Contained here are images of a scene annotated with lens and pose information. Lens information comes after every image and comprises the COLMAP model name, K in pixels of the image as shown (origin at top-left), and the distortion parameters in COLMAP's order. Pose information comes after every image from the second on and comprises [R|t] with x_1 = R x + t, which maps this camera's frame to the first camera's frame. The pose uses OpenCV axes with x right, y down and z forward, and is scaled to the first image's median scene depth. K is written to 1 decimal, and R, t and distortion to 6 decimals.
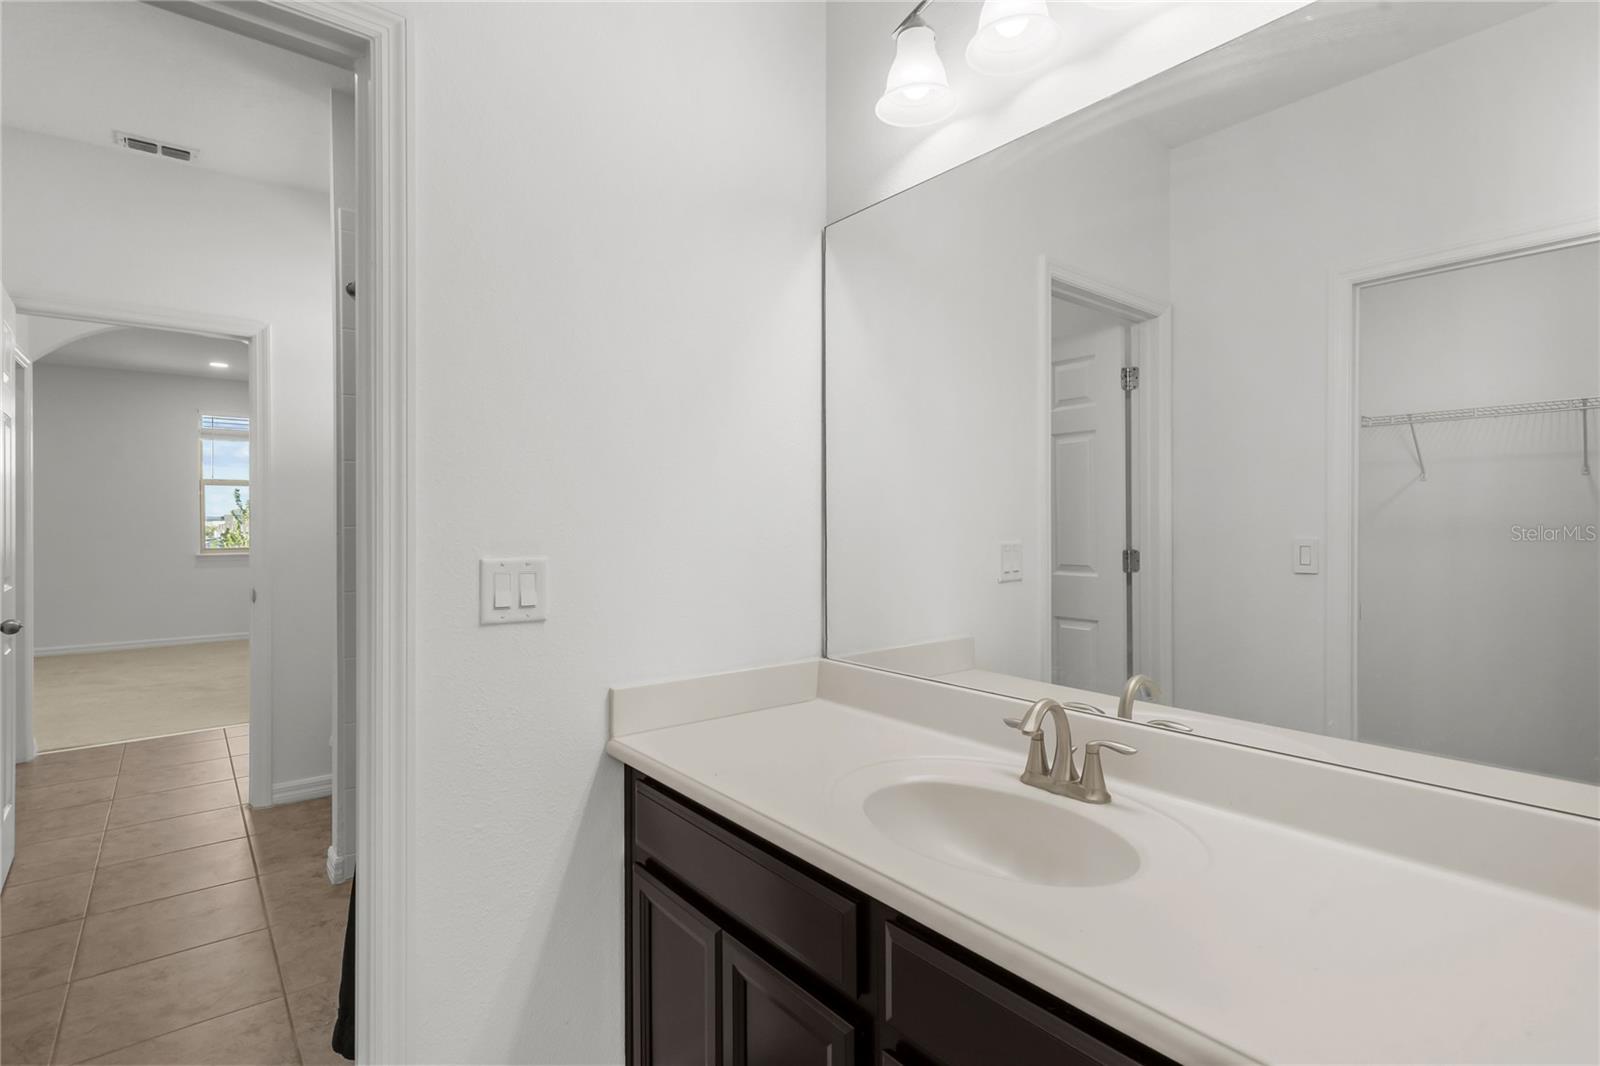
lens RADIAL K [[767.3, 0, 805.7], [0, 767.3, 529.5], [0, 0, 1]] dist [0.029422, 0.000004]
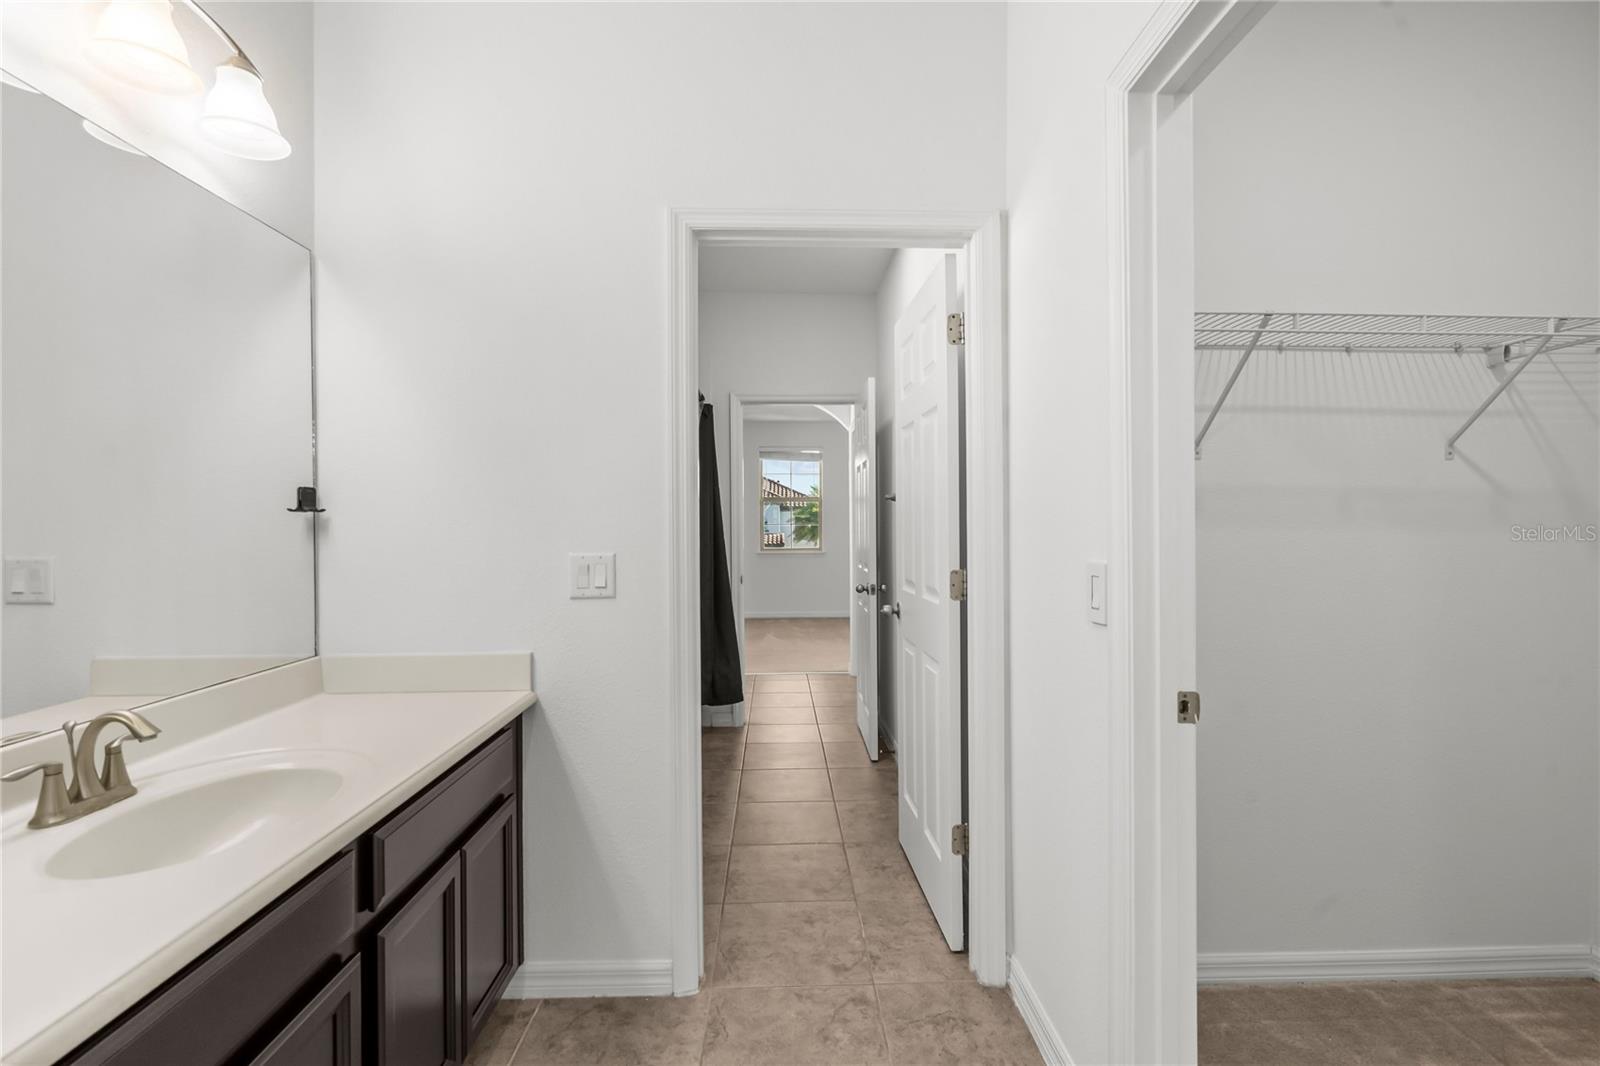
lens RADIAL K [[730.0, 0, 801.6], [0, 730.0, 531.4], [0, 0, 1]] dist [-0.004266, 0.001567]
pose [[-0.796685, 0.001699, 0.604392, -0.932725], [0.014514, 0.999761, 0.016321, -0.014408], [-0.604221, 0.021775, -0.796520, 1.170300]]
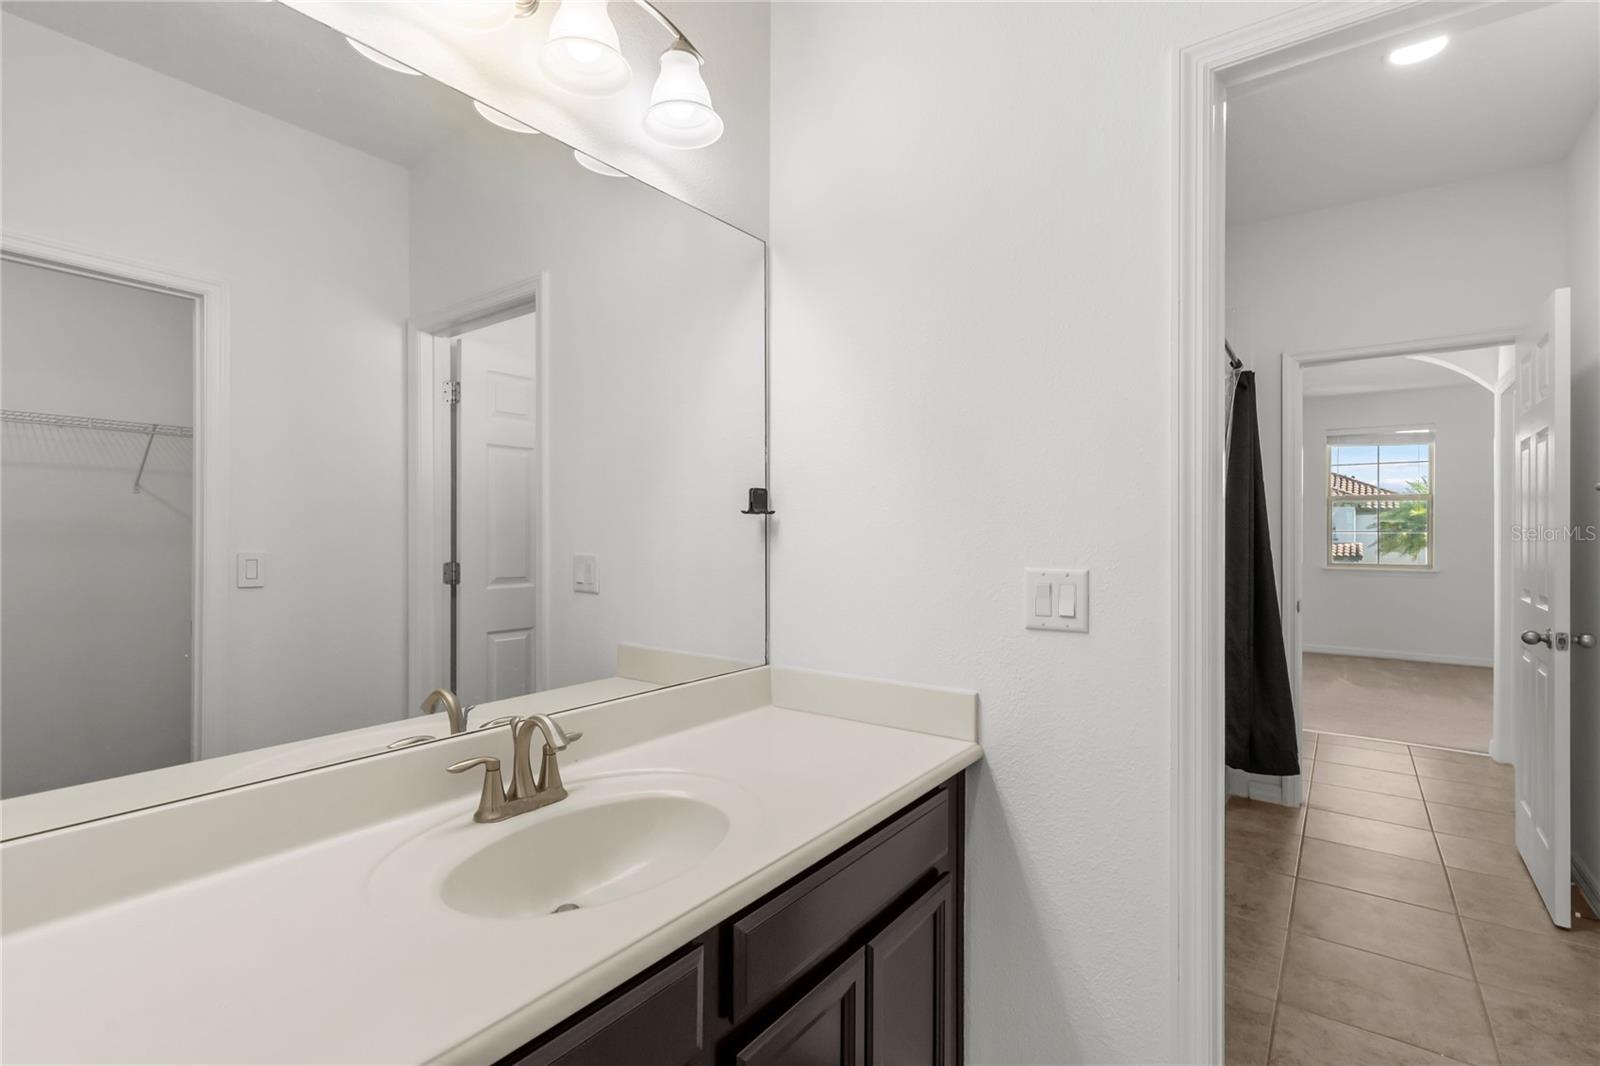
lens RADIAL K [[730.0, 0, 807.9], [0, 730.0, 531.6], [0, 0, 1]] dist [-0.004266, 0.001567]
pose [[-0.246664, 0.001512, 0.969100, -0.652166], [0.009513, 0.999954, 0.000861, -0.011279], [-0.969054, 0.009431, -0.246667, 0.868550]]
